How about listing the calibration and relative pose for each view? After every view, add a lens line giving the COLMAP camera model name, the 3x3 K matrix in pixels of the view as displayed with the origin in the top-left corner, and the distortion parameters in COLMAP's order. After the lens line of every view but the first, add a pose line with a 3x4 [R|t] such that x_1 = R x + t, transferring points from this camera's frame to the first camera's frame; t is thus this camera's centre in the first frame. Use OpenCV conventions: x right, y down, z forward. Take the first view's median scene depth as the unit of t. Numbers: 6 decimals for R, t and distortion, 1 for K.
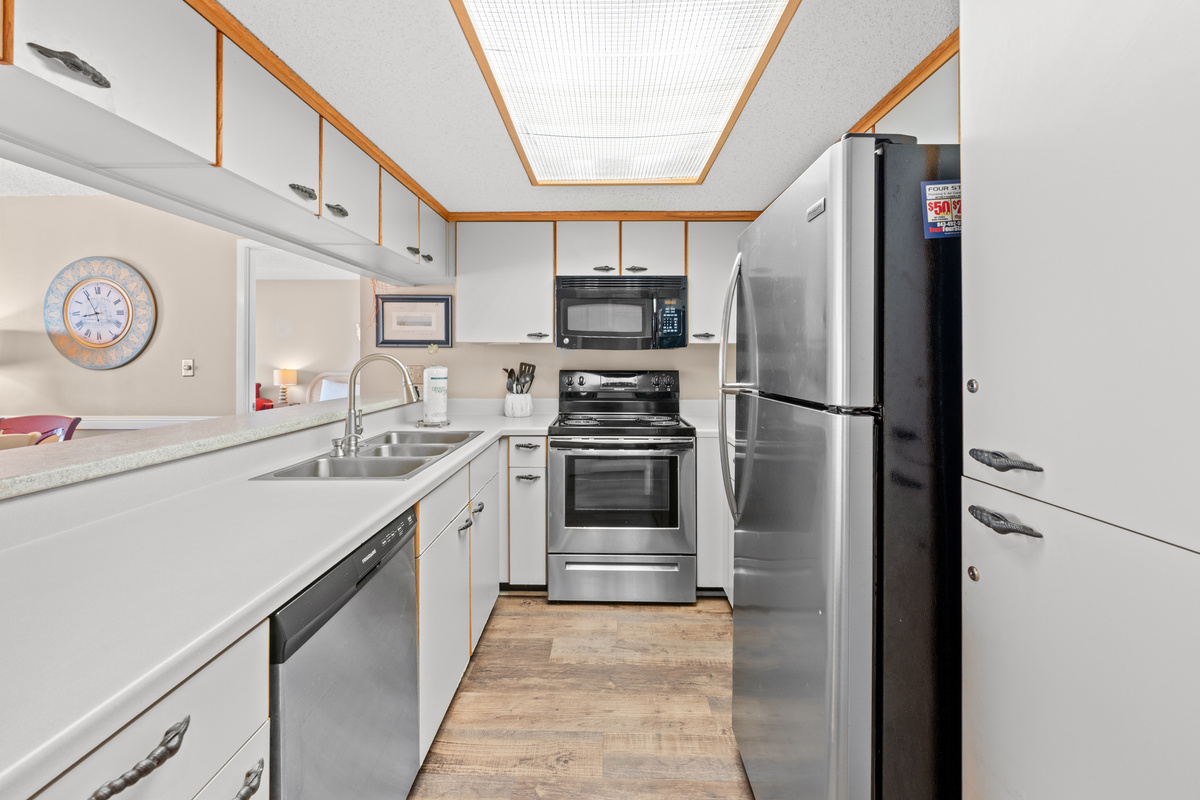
lens RADIAL K [[496.6, 0, 603.6], [0, 496.6, 356.5], [0, 0, 1]] dist [0.000682, 0.000014]
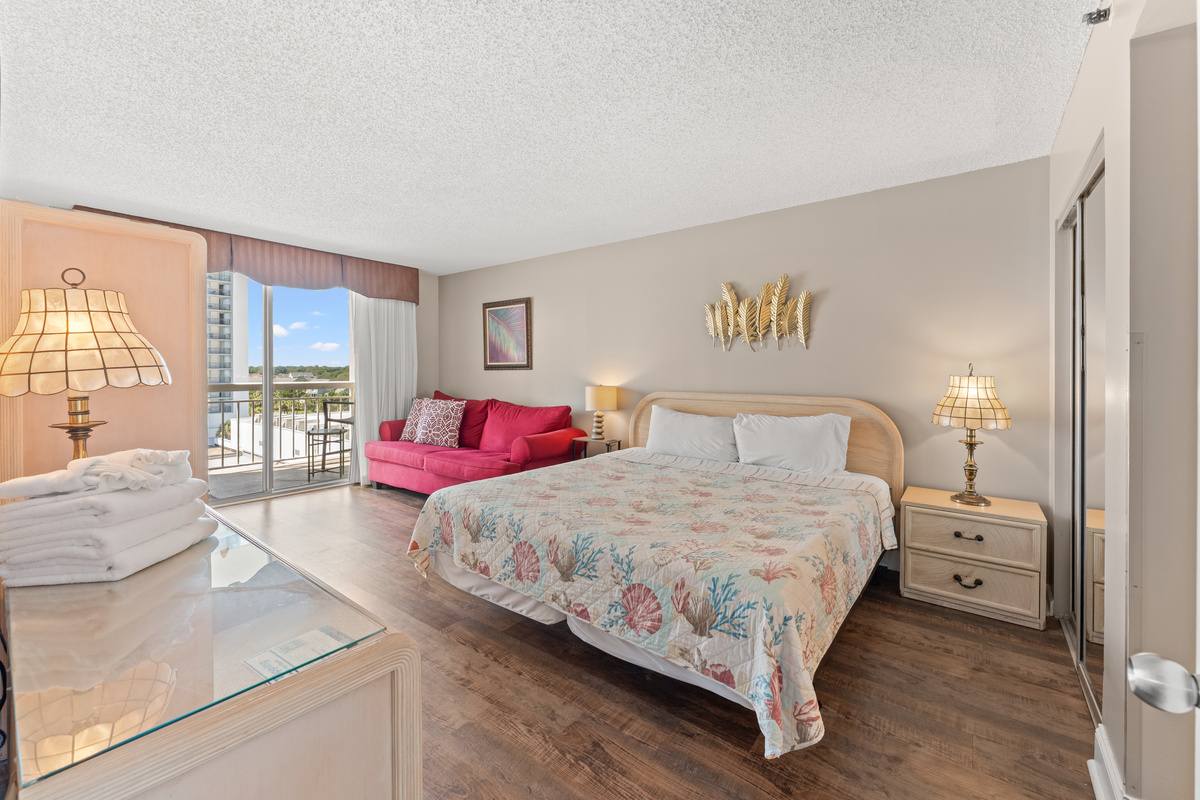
lens RADIAL K [[485.4, 0, 608.0], [0, 485.4, 365.4], [0, 0, 1]] dist [-0.001727, -0.000106]
pose [[0.805552, -0.006785, -0.592487, -0.546392], [0.005198, 0.999977, -0.004385, 0.009824], [0.592503, 0.000453, 0.805568, 1.012806]]
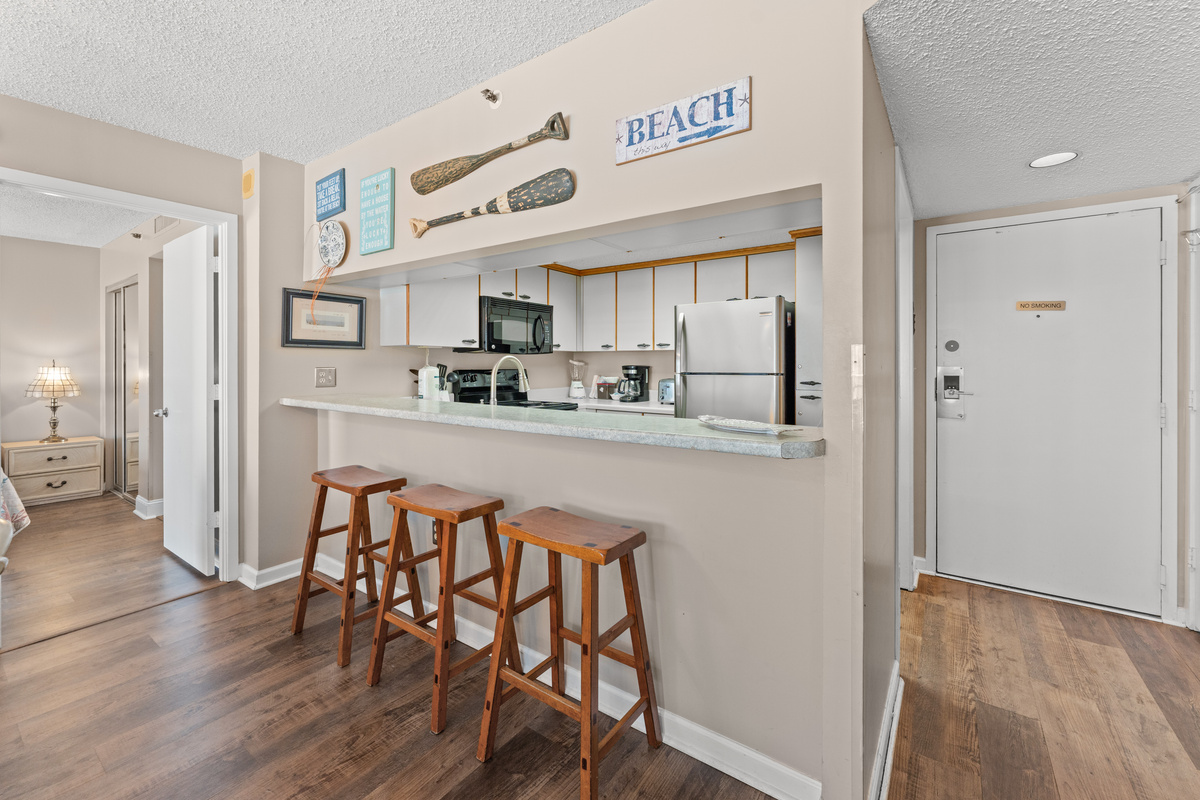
lens RADIAL K [[485.4, 0, 608.0], [0, 485.4, 365.4], [0, 0, 1]] dist [-0.001727, -0.000106]
pose [[0.553191, -0.006823, 0.833027, -0.796887], [-0.003991, 0.999933, 0.010841, 0.002495], [-0.833045, -0.009322, 0.553127, 0.028464]]
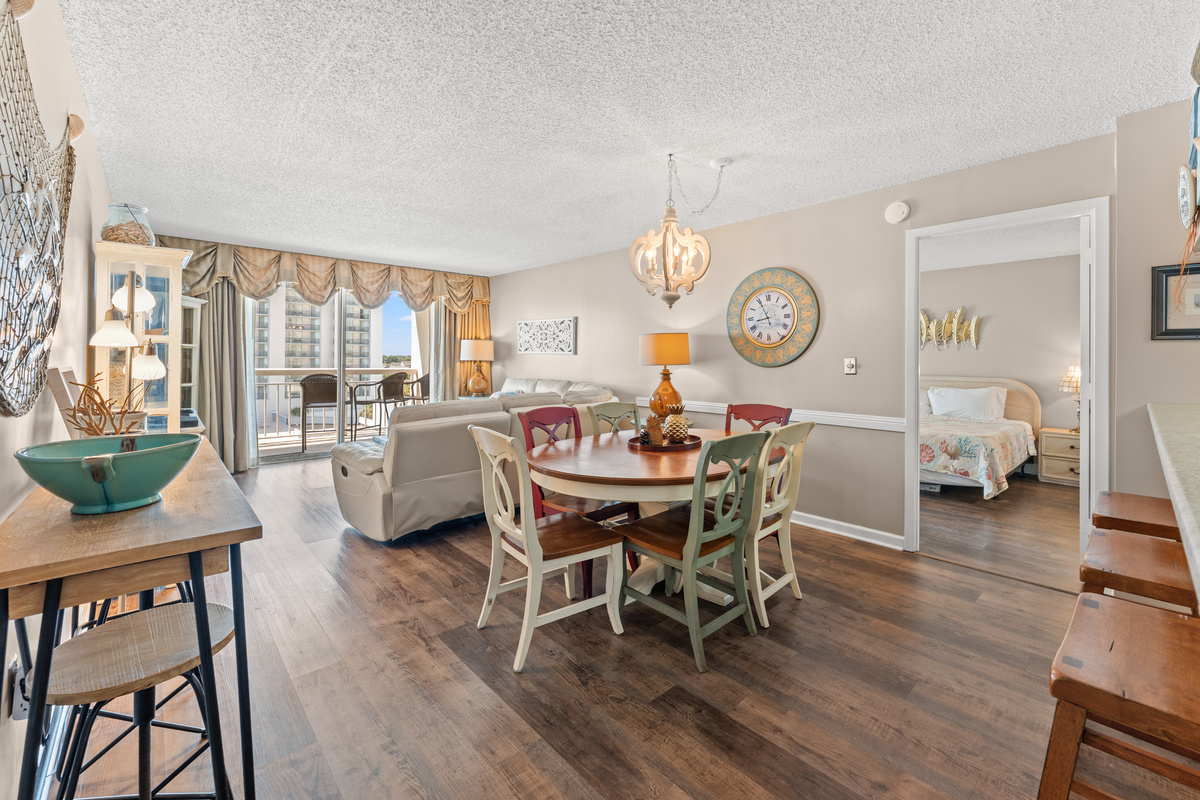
lens RADIAL K [[496.6, 0, 603.6], [0, 496.6, 356.5], [0, 0, 1]] dist [0.000682, 0.000014]
pose [[0.688287, -0.001713, -0.725437, -0.446443], [-0.002945, 0.999982, -0.005156, 0.010305], [0.725433, 0.005685, 0.688269, -0.069943]]
